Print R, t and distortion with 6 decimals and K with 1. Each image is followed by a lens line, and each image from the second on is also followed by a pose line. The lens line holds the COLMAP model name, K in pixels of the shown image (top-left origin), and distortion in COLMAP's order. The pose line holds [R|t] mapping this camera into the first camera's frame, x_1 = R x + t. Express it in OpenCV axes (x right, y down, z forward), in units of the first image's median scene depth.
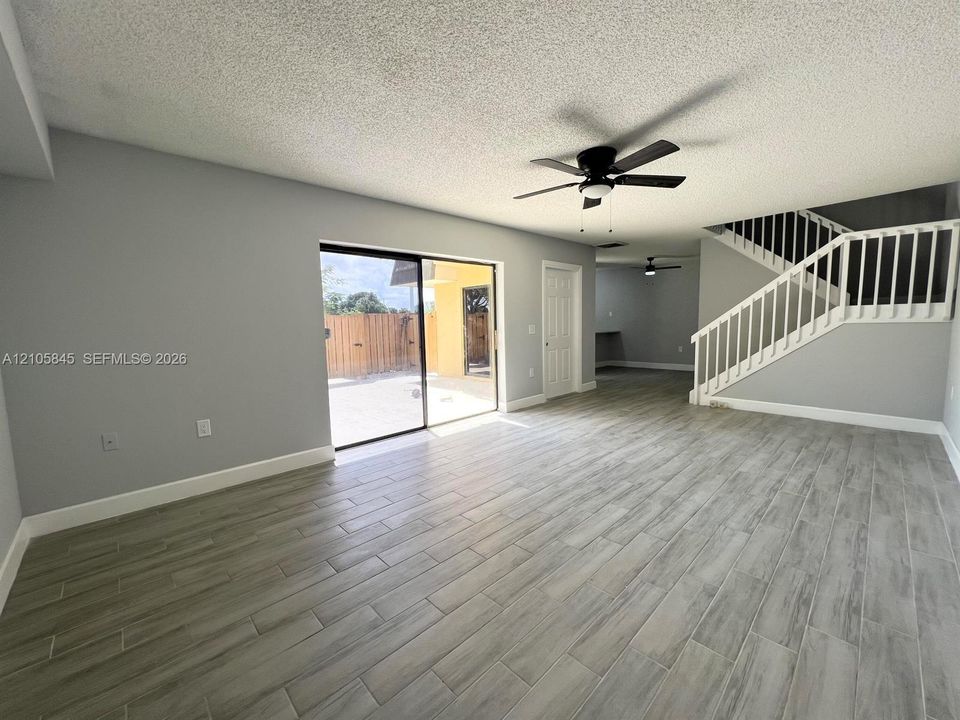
lens RADIAL K [[381.6, 0, 477.5], [0, 381.6, 358.6], [0, 0, 1]] dist [0.000746, 0.000184]
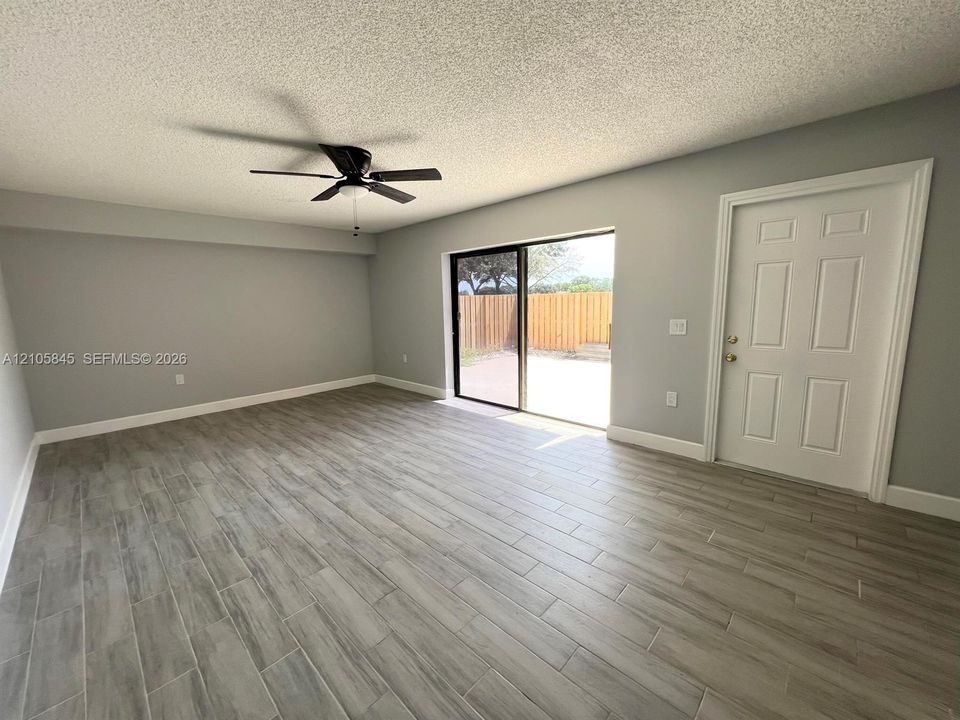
lens RADIAL K [[381.6, 0, 477.5], [0, 381.6, 358.6], [0, 0, 1]] dist [0.000746, 0.000184]
pose [[0.051268, 0.171269, -0.983889, 1.447413], [-0.075588, 0.983025, 0.167180, -0.211177], [0.995820, 0.065800, 0.063343, 1.347341]]
